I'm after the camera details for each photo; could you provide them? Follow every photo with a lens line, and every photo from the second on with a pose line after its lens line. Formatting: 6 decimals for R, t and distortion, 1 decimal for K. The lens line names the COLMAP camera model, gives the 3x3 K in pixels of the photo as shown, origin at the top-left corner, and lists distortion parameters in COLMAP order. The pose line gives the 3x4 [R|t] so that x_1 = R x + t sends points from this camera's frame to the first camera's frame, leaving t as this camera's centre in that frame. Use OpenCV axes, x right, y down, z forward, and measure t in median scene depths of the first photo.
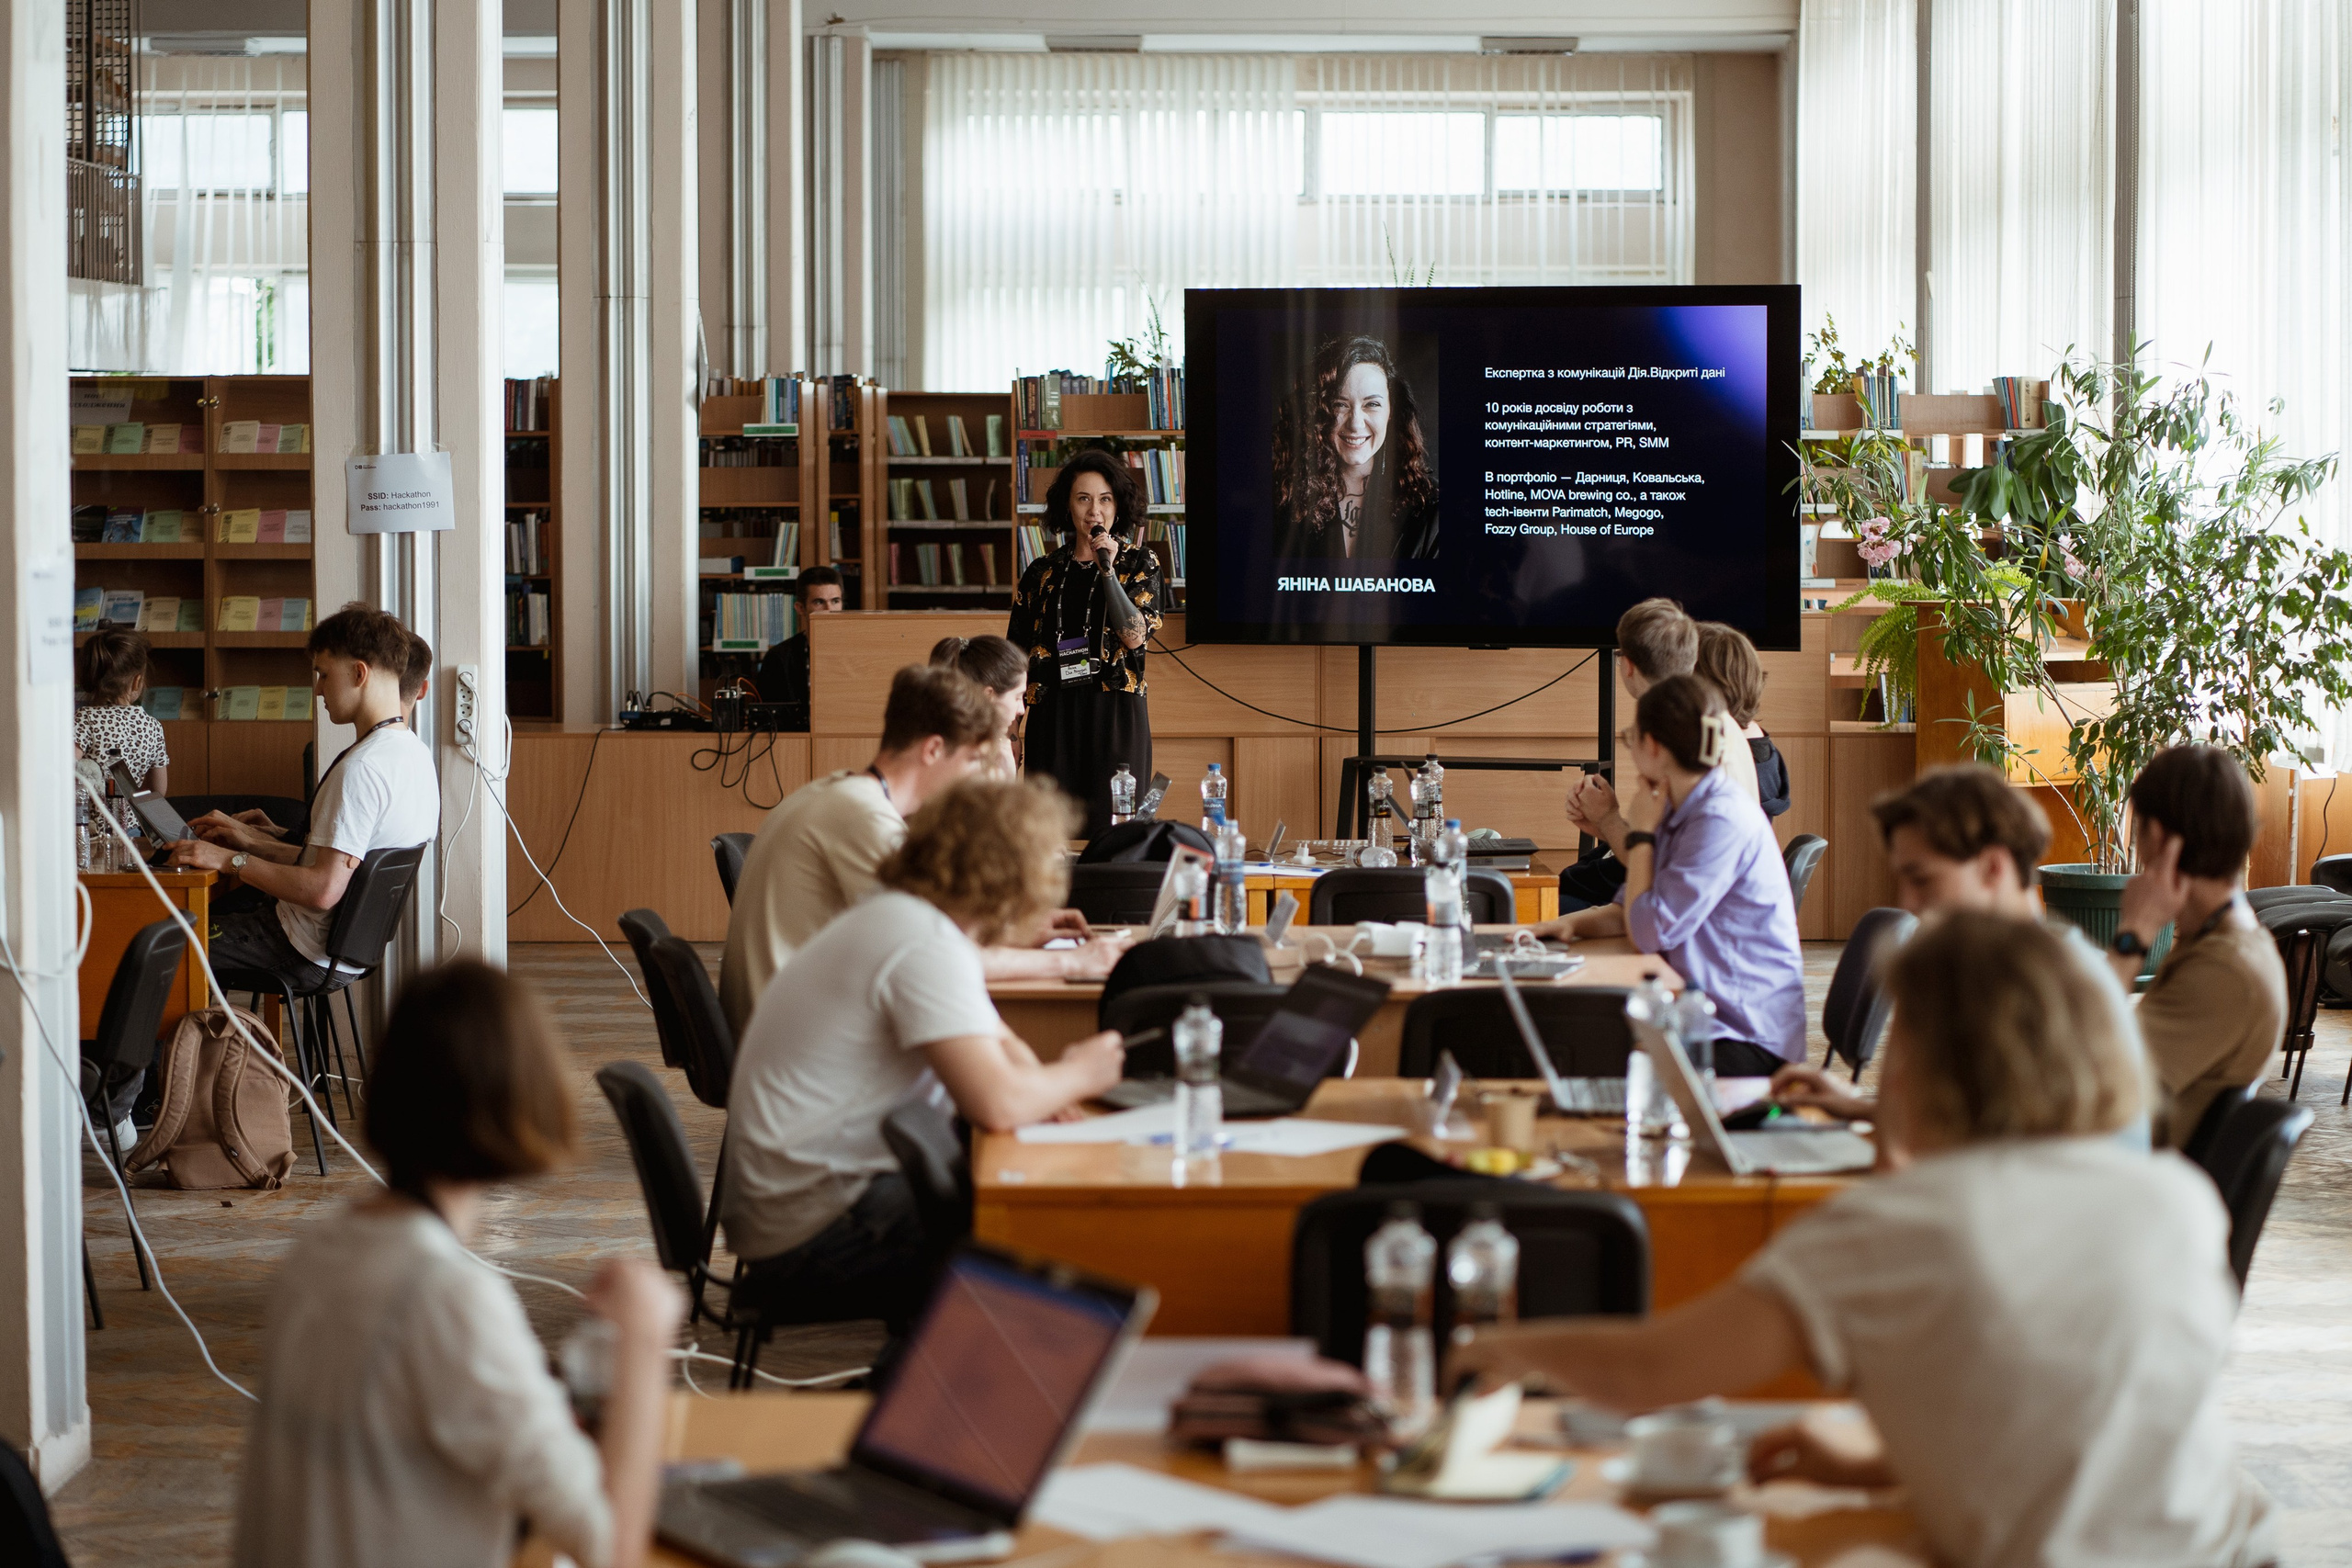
lens RADIAL K [[5718.1, 0, 1176.0], [0, 5718.1, 784.0], [0, 0, 1]] dist [0.085361, -2.469691]
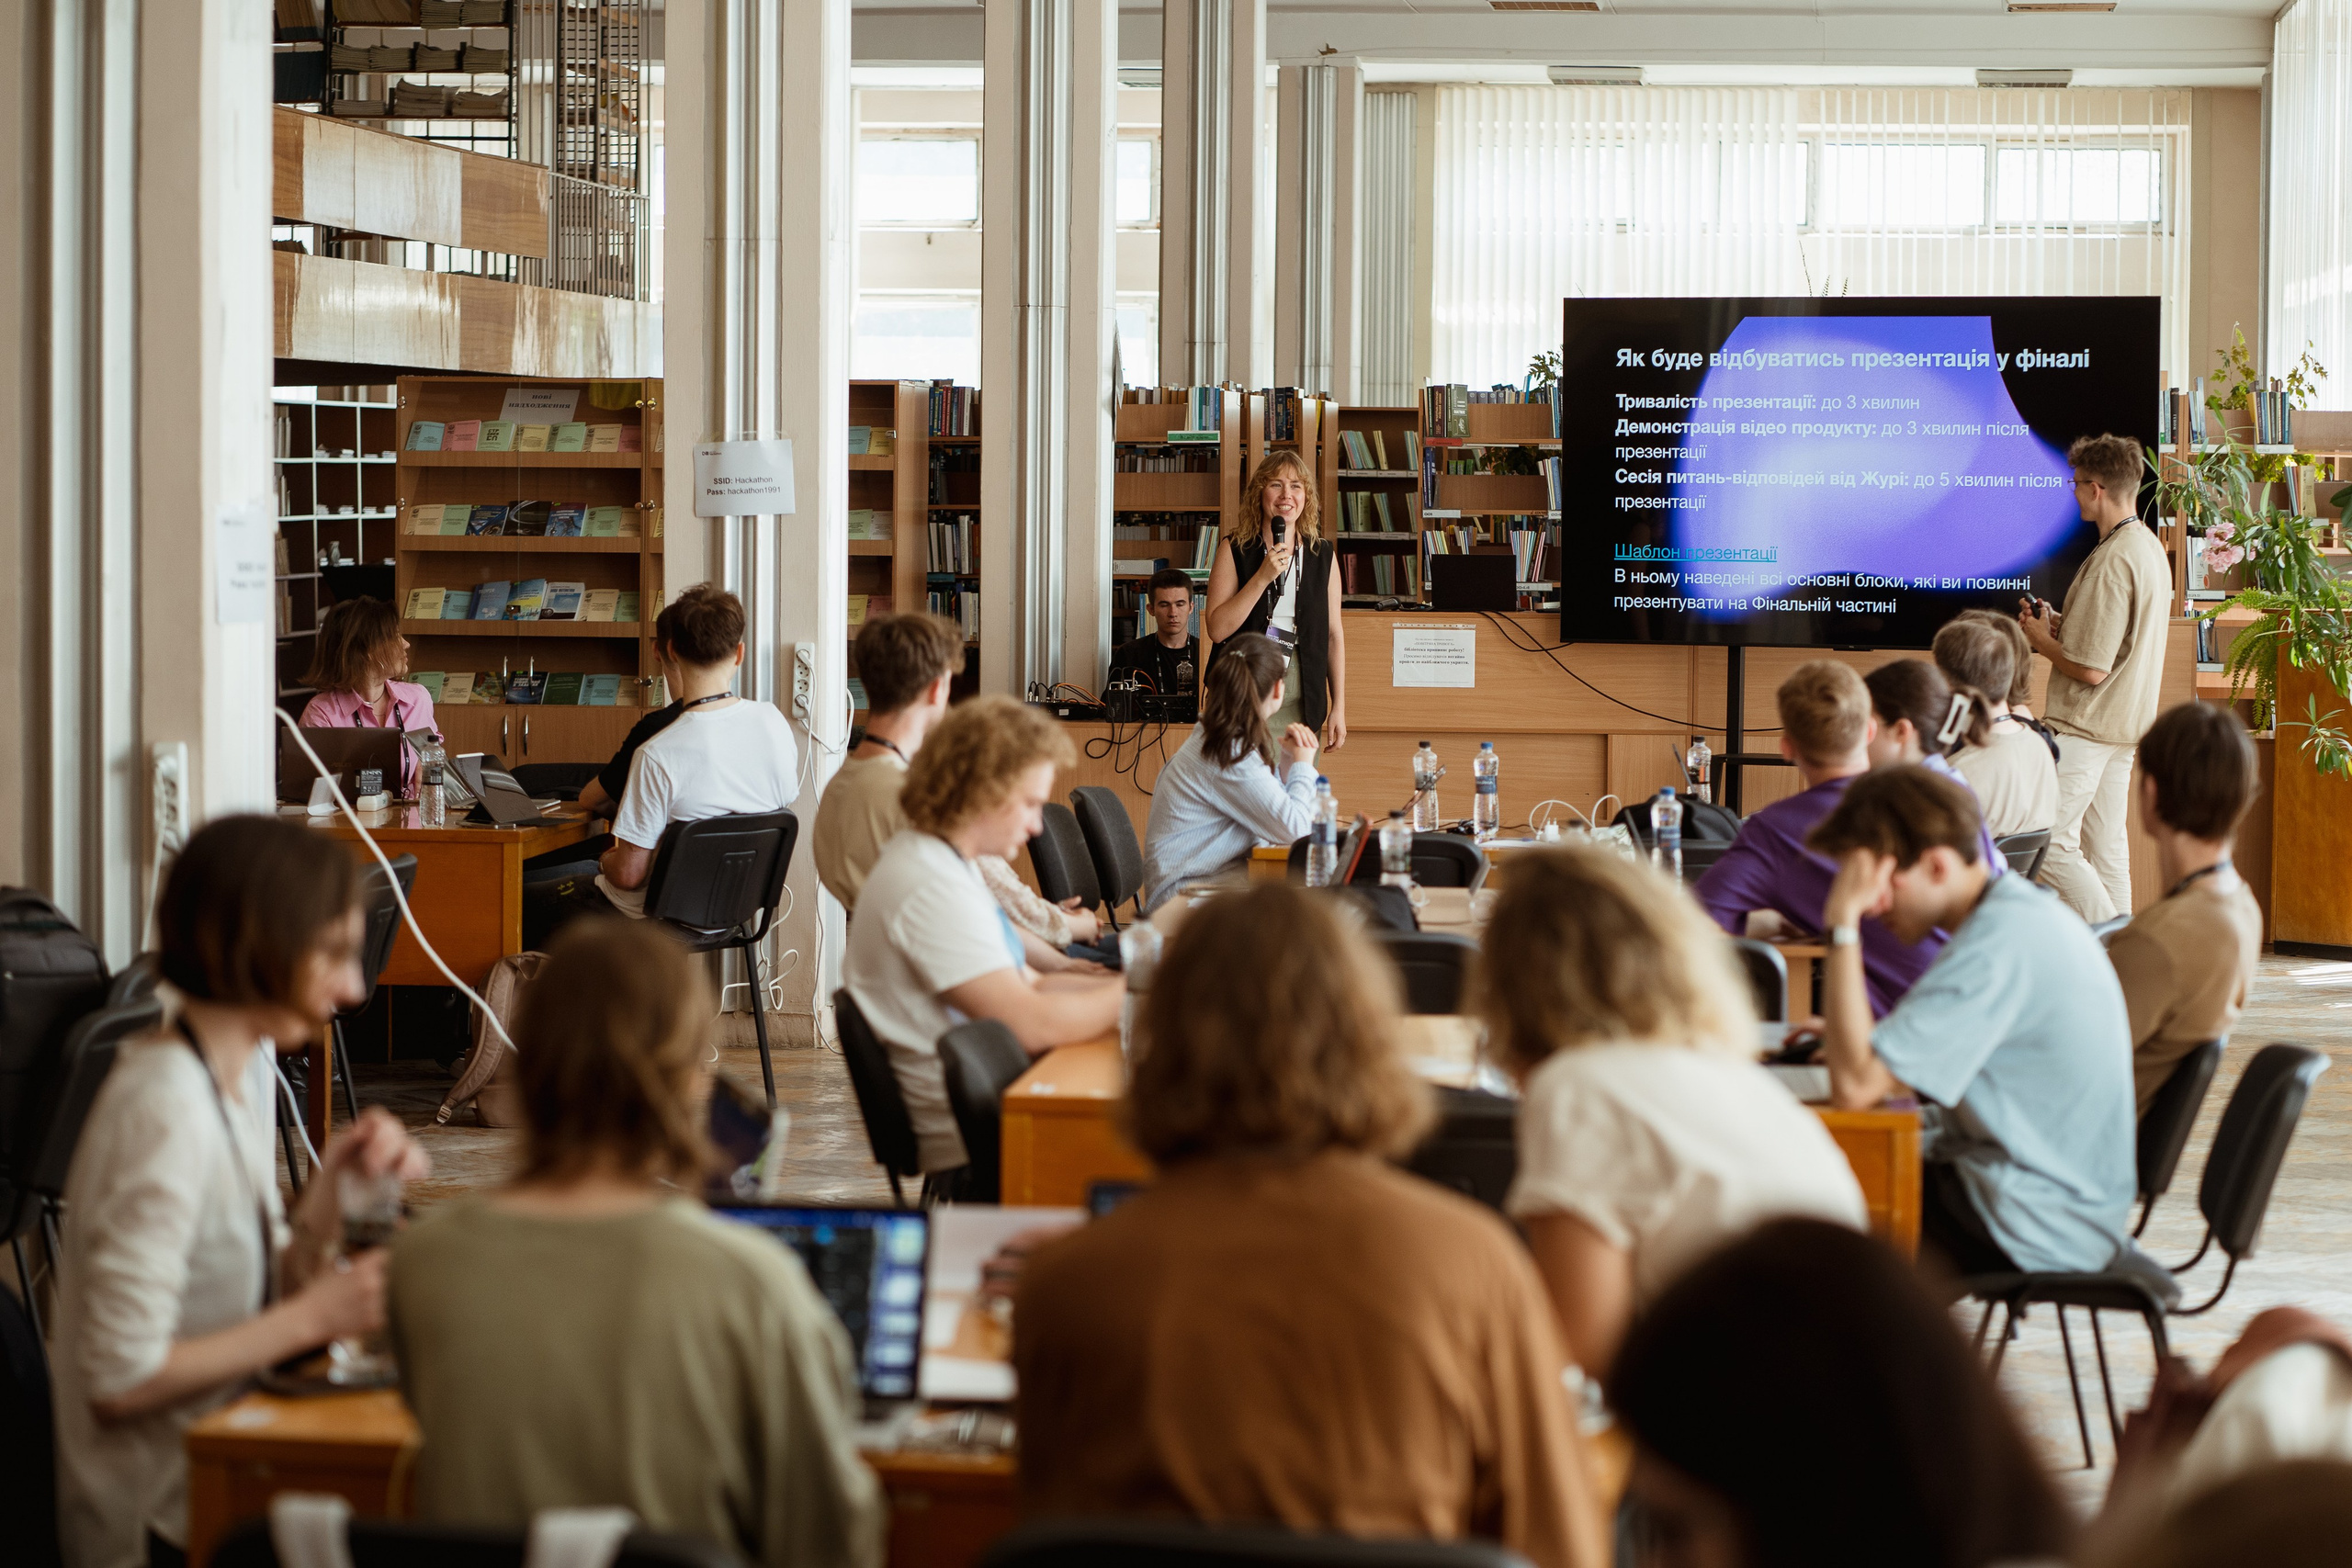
lens RADIAL K [[5584.0, 0, 1121.5], [0, 5584.0, 776.8], [0, 0, 1]] dist [0.099395, -2.581064]
pose [[0.992611, 0.015310, -0.120374, 0.039088], [-0.016163, 0.999851, -0.006109, 0.006213], [0.120263, 0.008009, 0.992710, -0.007530]]
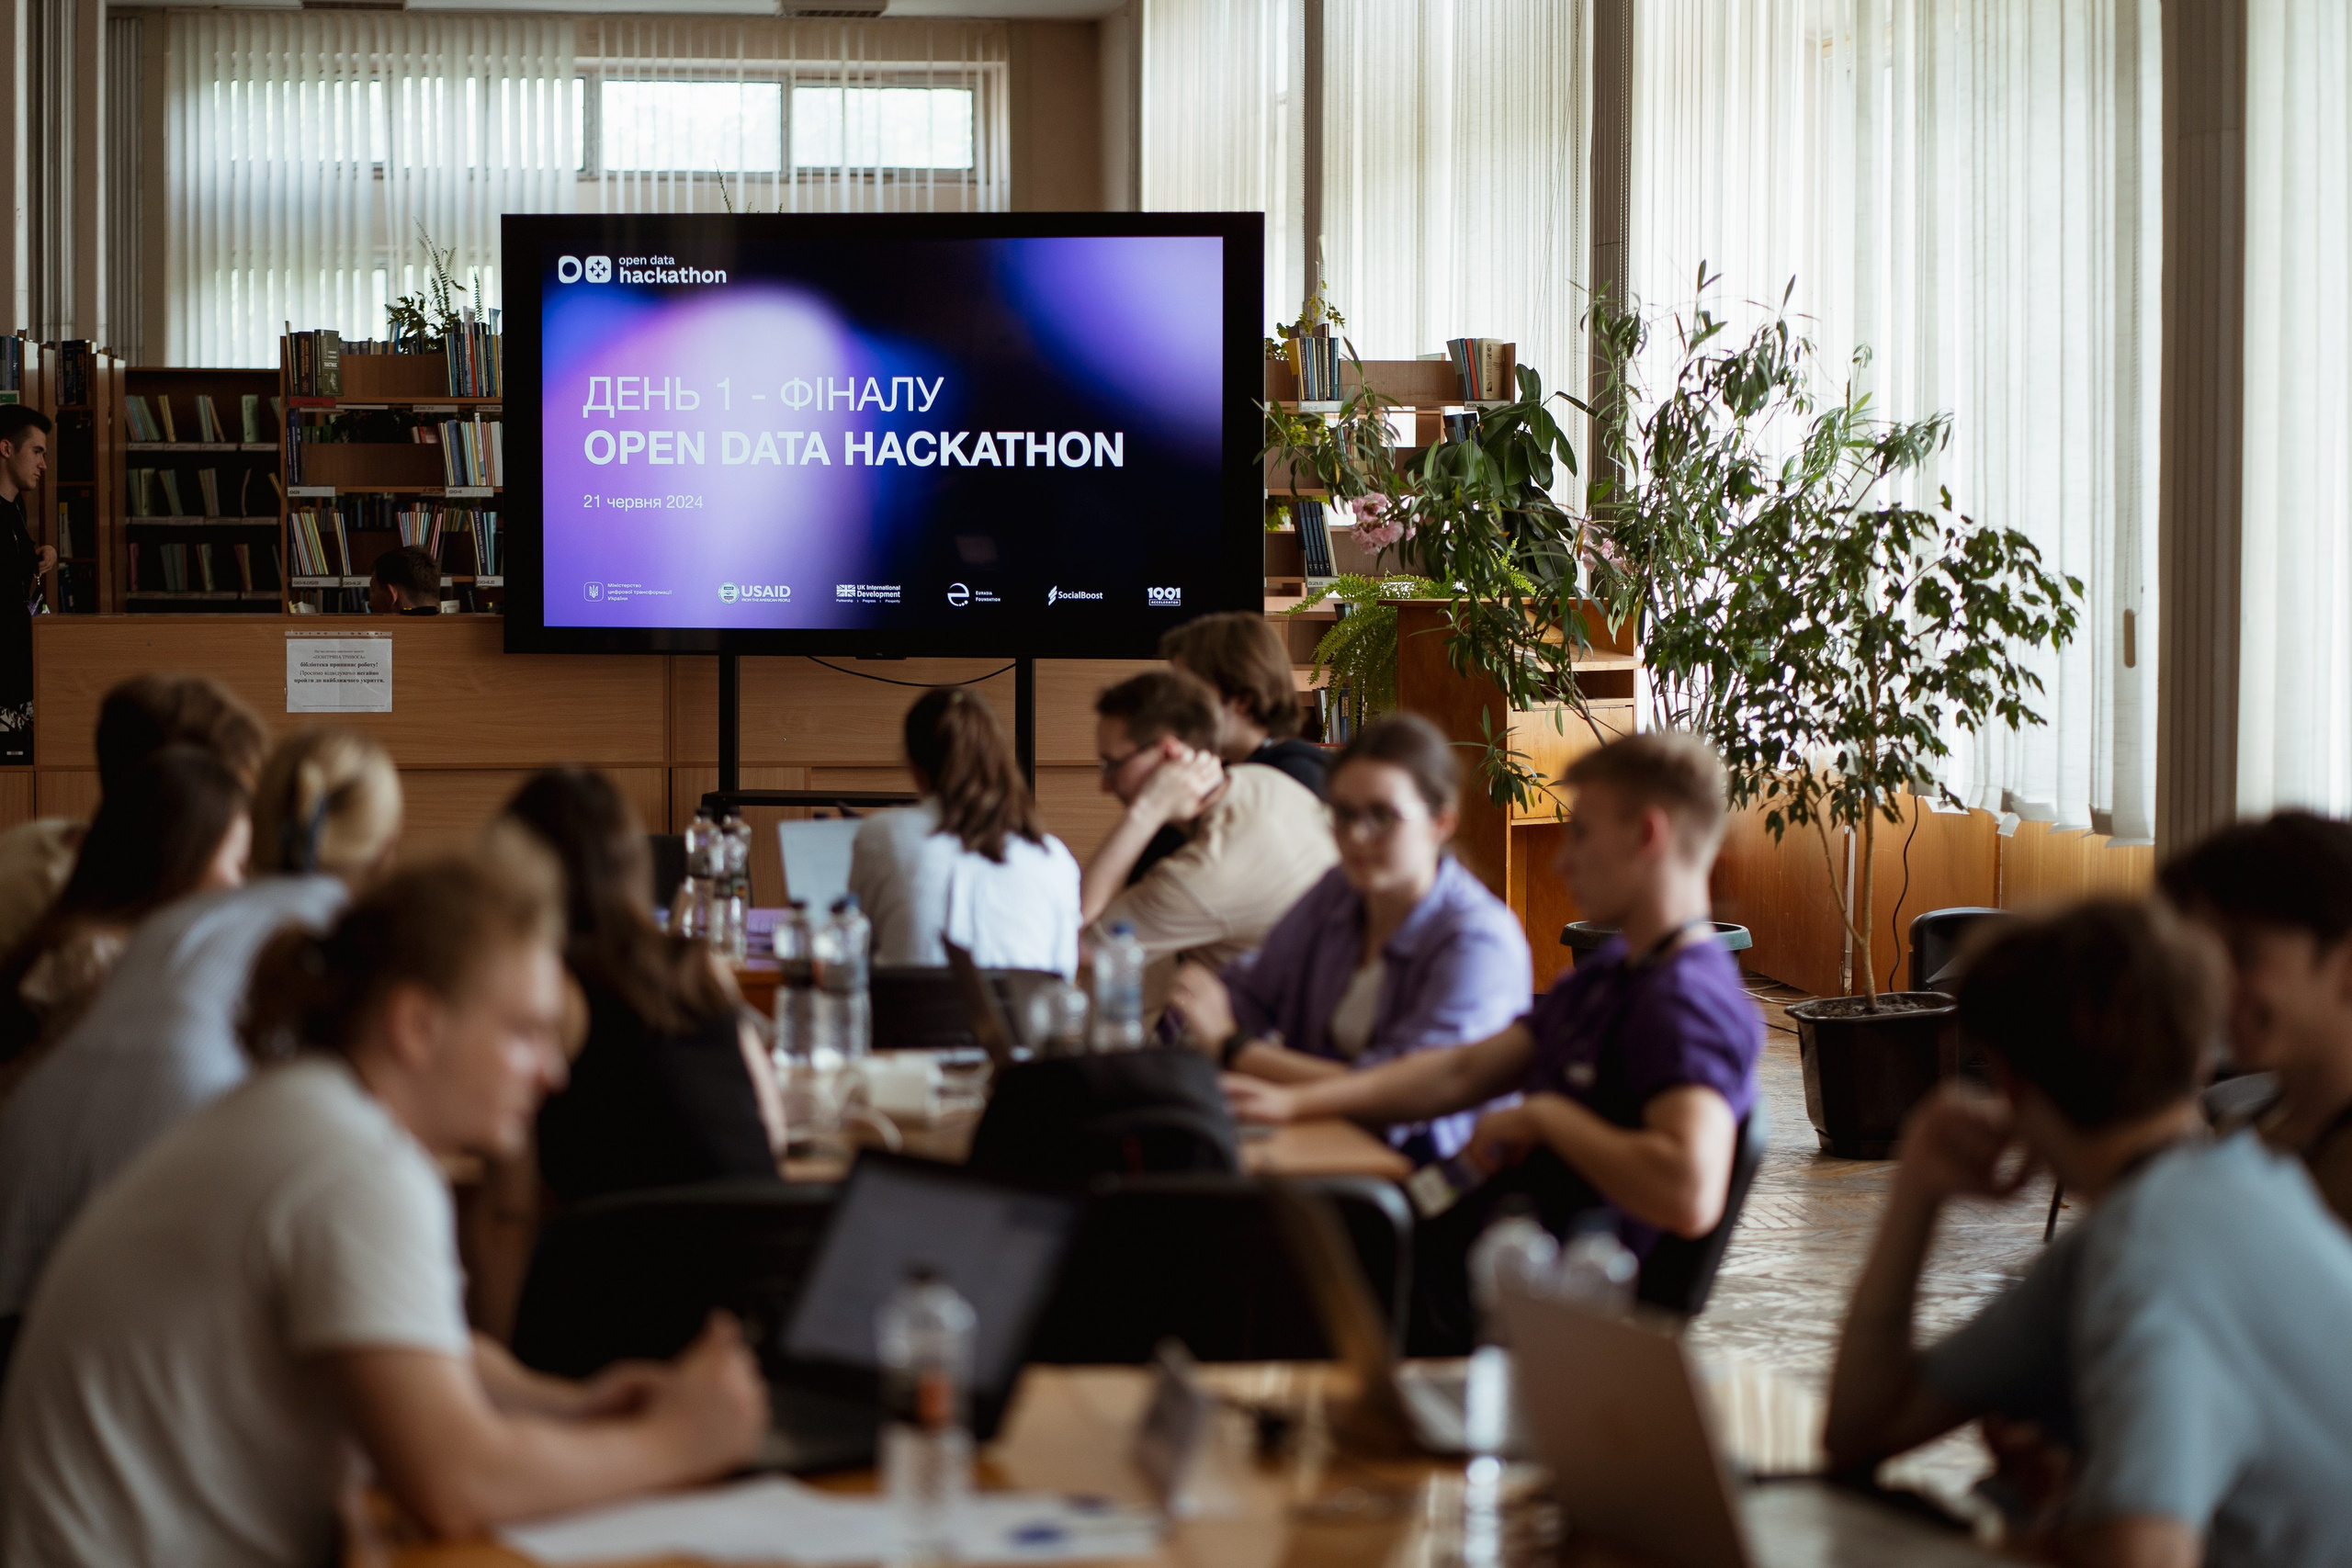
lens RADIAL K [[5584.0, 0, 1121.5], [0, 5584.0, 776.8], [0, 0, 1]] dist [0.099395, -2.581064]
pose [[0.991923, -0.004074, 0.126773, -0.010415], [0.004720, 0.999977, -0.004799, -0.002439], [-0.126751, 0.005359, 0.991920, 0.178240]]
